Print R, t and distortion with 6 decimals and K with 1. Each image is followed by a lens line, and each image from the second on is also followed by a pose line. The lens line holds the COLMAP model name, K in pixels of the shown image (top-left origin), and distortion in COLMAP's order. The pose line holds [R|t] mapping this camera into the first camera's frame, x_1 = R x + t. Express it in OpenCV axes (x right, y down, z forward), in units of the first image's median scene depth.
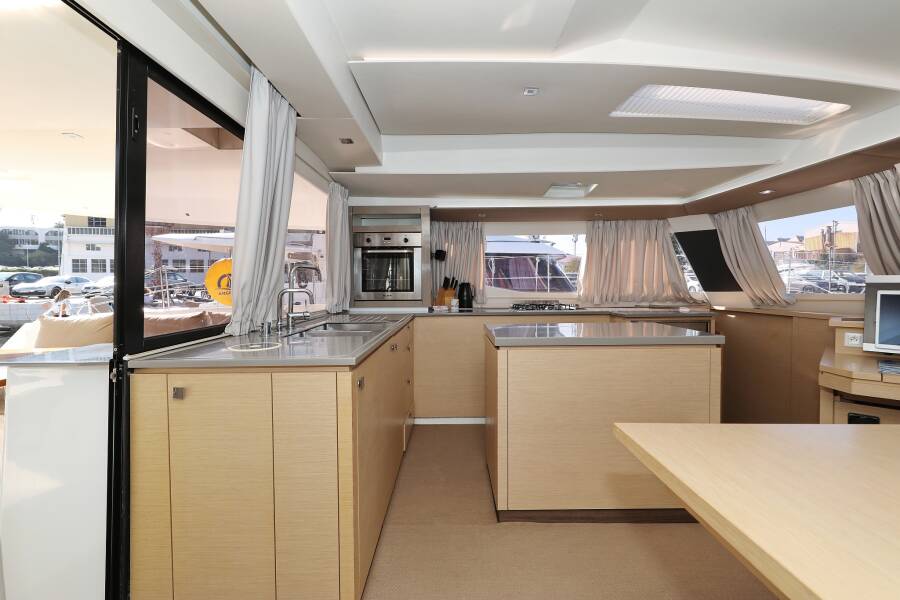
lens RADIAL K [[387.9, 0, 453.8], [0, 387.9, 298.9], [0, 0, 1]] dist [0.001624, -0.000612]
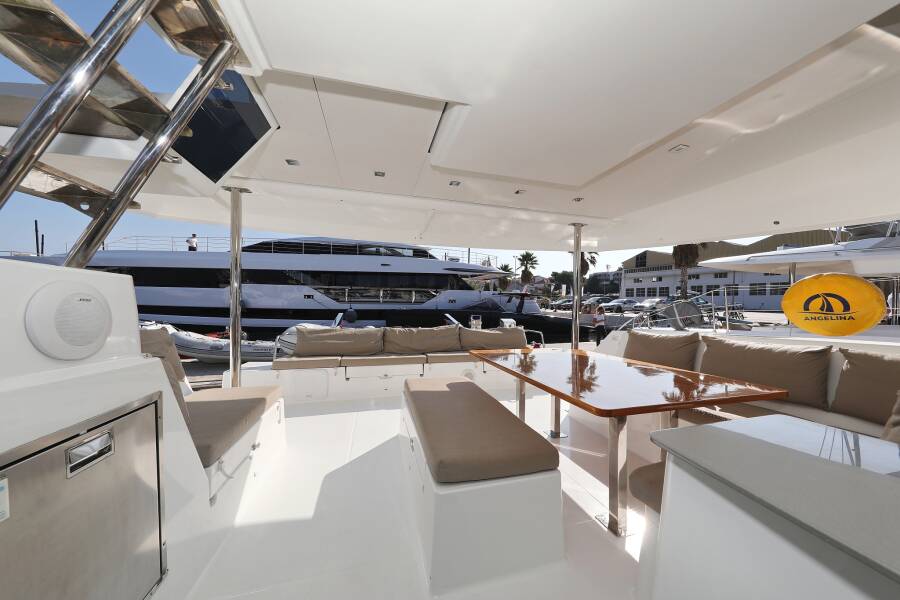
lens RADIAL K [[285.6, 0, 451.5], [0, 285.6, 302.0], [0, 0, 1]] dist [-0.000607, -0.000120]
pose [[0.246246, 0.005497, -0.969192, -0.270521], [-0.052081, 0.998614, -0.007569, -0.006239], [0.967807, 0.052340, 0.246191, 0.186427]]
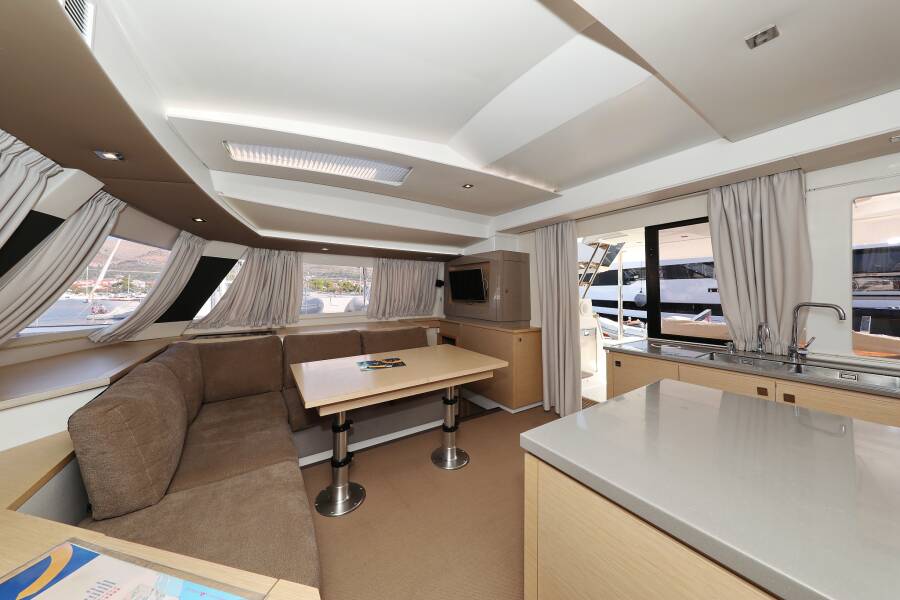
lens RADIAL K [[299.6, 0, 446.7], [0, 299.6, 288.4], [0, 0, 1]] dist [0.002215, 0.000095]
pose [[-0.838330, -0.001090, -0.545162, 0.502493], [-0.015676, 0.999633, 0.022108, -0.071535], [0.544937, 0.027080, -0.838039, 0.629743]]
